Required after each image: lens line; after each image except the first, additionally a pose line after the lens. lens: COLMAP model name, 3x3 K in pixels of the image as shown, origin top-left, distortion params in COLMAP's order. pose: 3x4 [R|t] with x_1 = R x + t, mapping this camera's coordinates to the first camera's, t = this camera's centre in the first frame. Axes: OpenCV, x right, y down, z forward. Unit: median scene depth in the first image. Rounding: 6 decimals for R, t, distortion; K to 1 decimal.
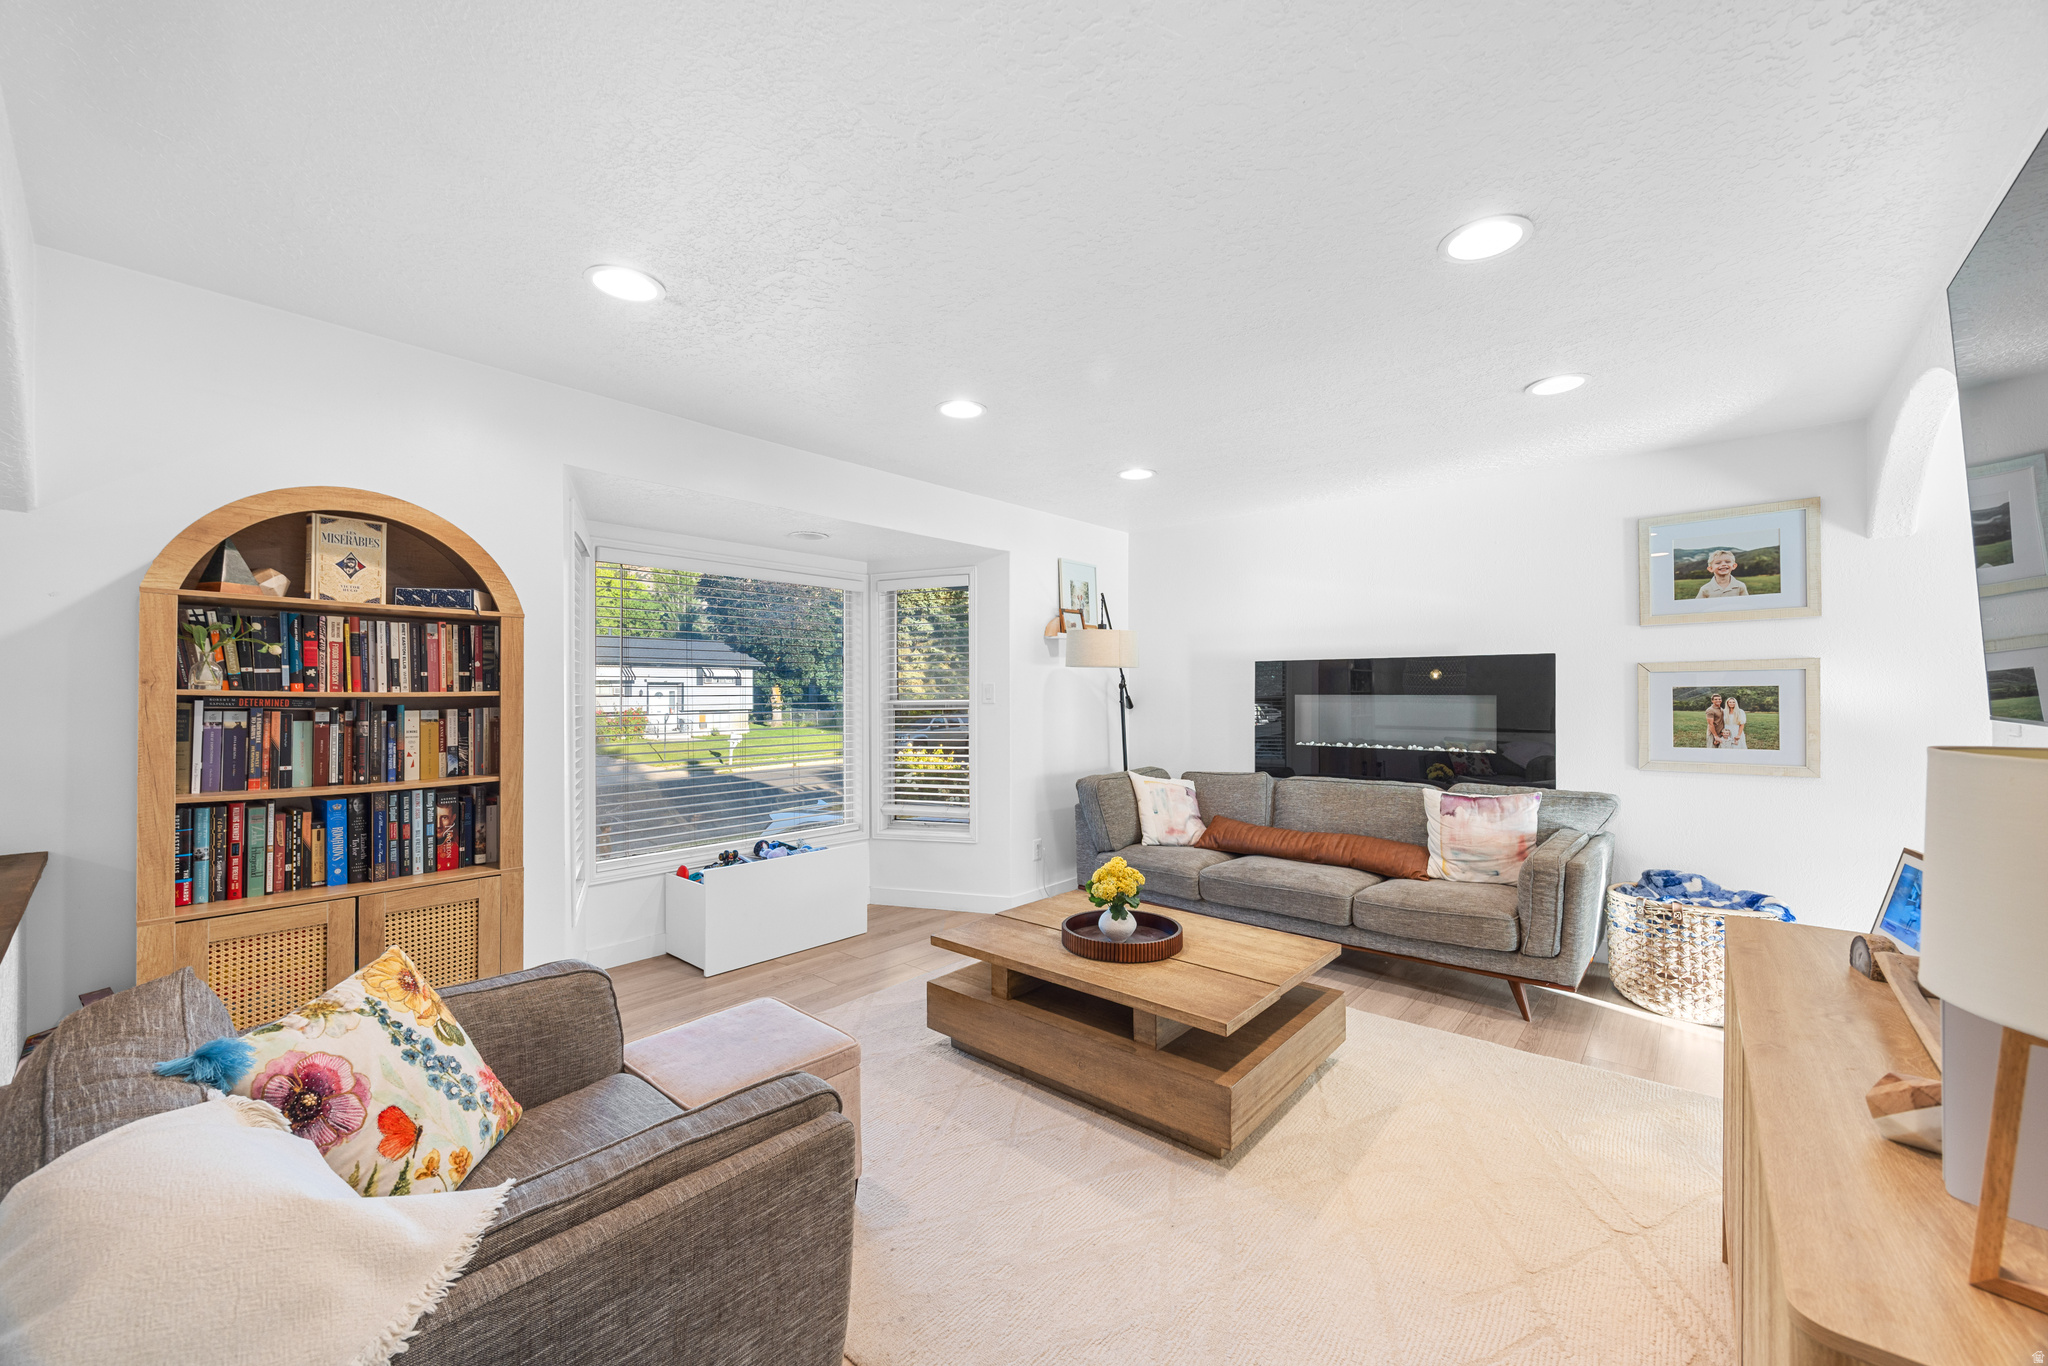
lens RADIAL K [[776.9, 0, 1012.0], [0, 776.9, 691.5], [0, 0, 1]] dist [-0.002242, -0.000149]
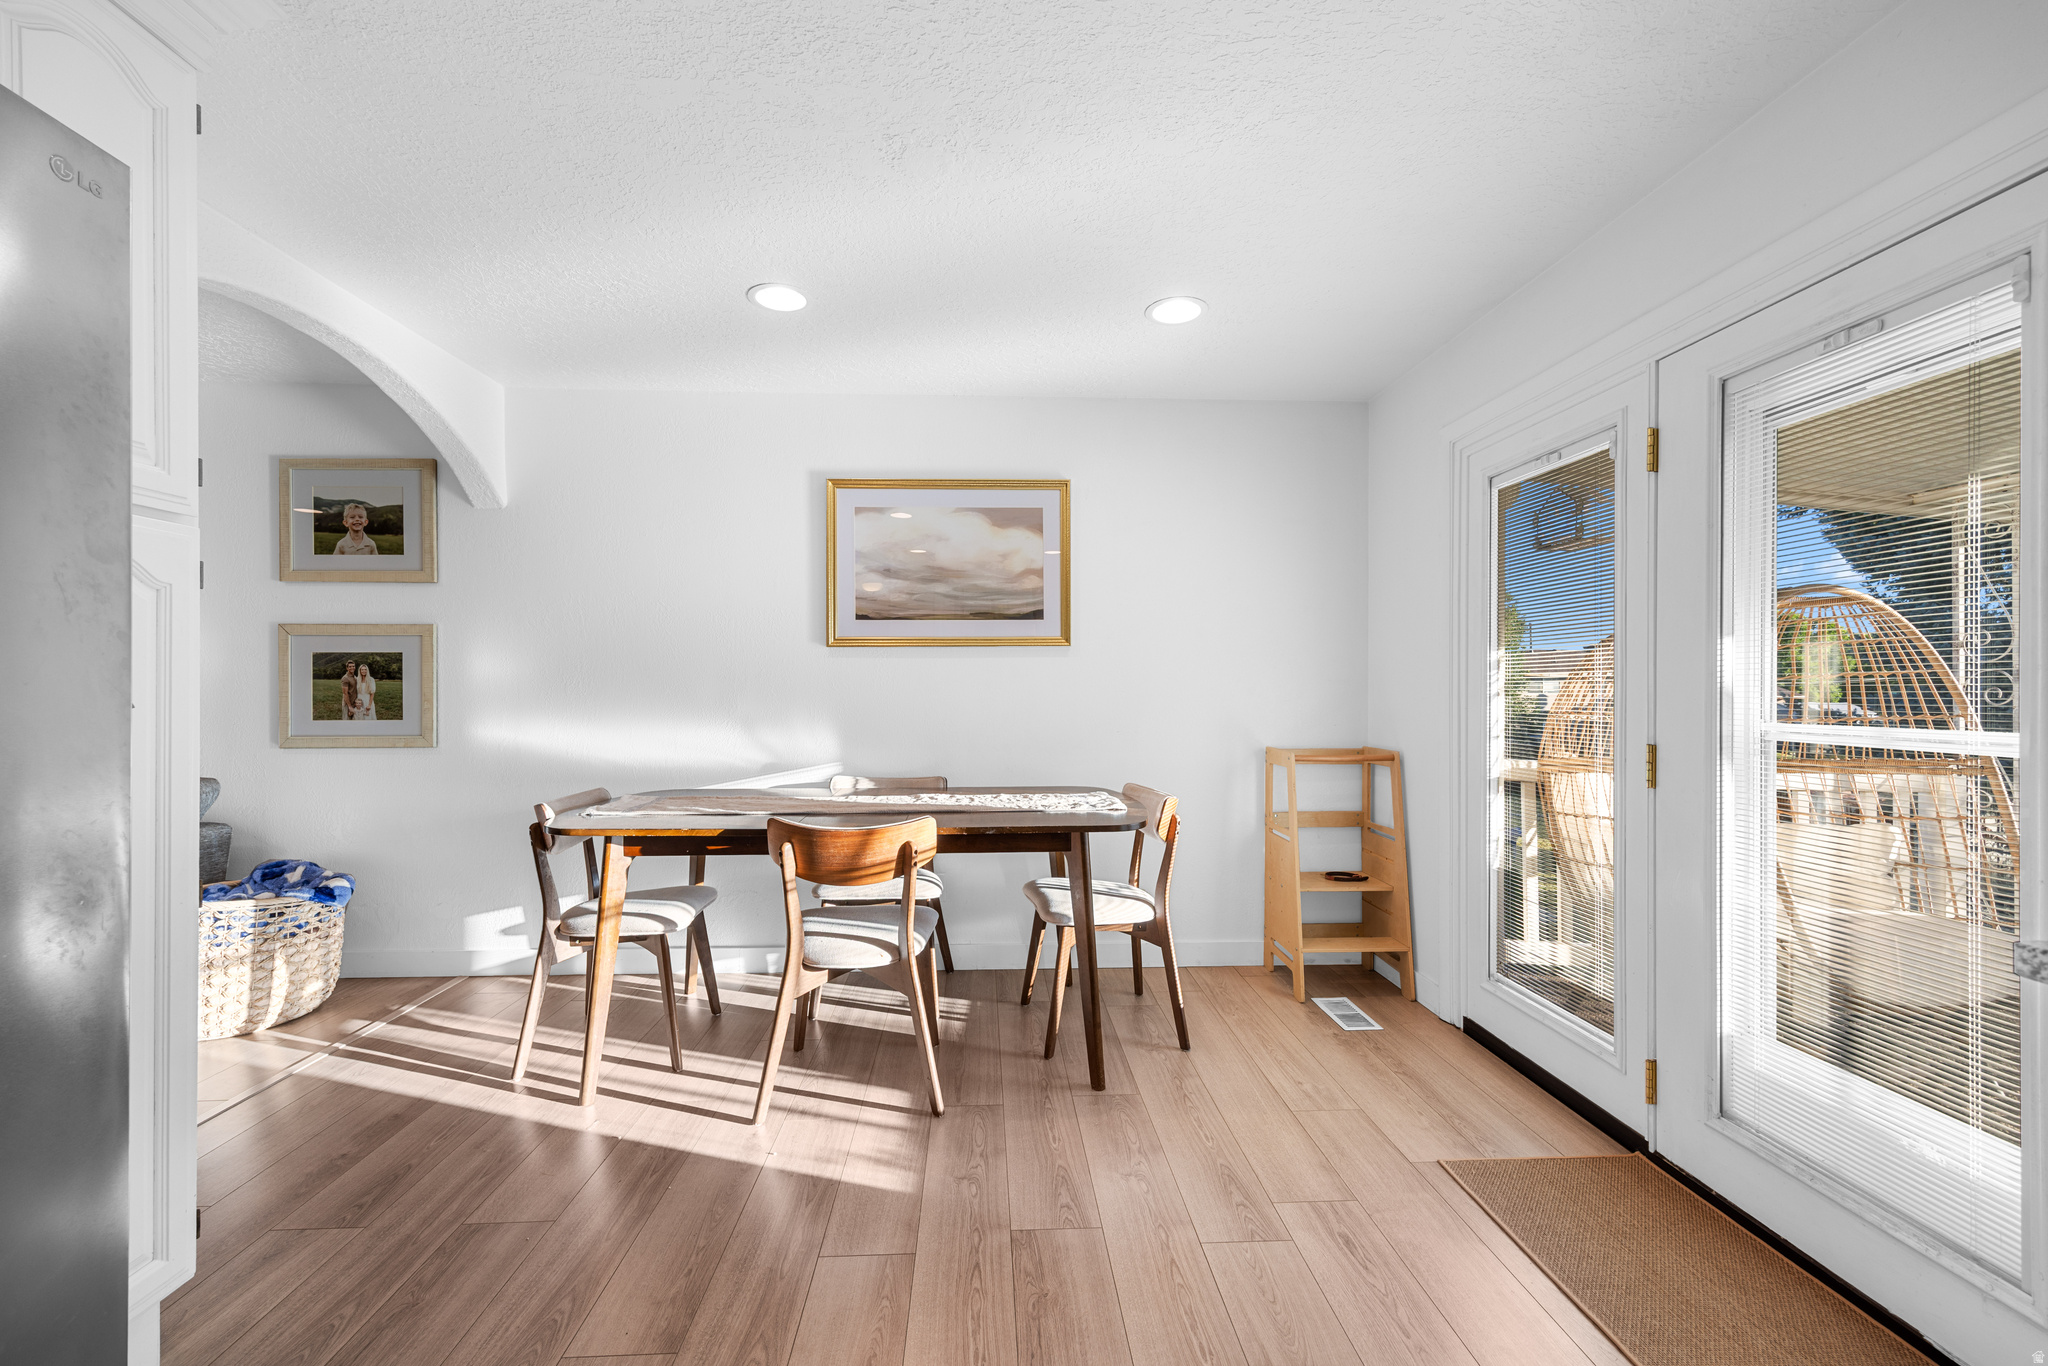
lens RADIAL K [[776.9, 0, 1018.3], [0, 776.9, 683.7], [0, 0, 1]] dist [-0.002242, -0.000149]
pose [[0.722576, 0.003874, 0.691280, 0.841804], [-0.007883, 0.999965, 0.002635, 0.021723], [-0.691246, -0.007353, 0.722582, -0.203156]]
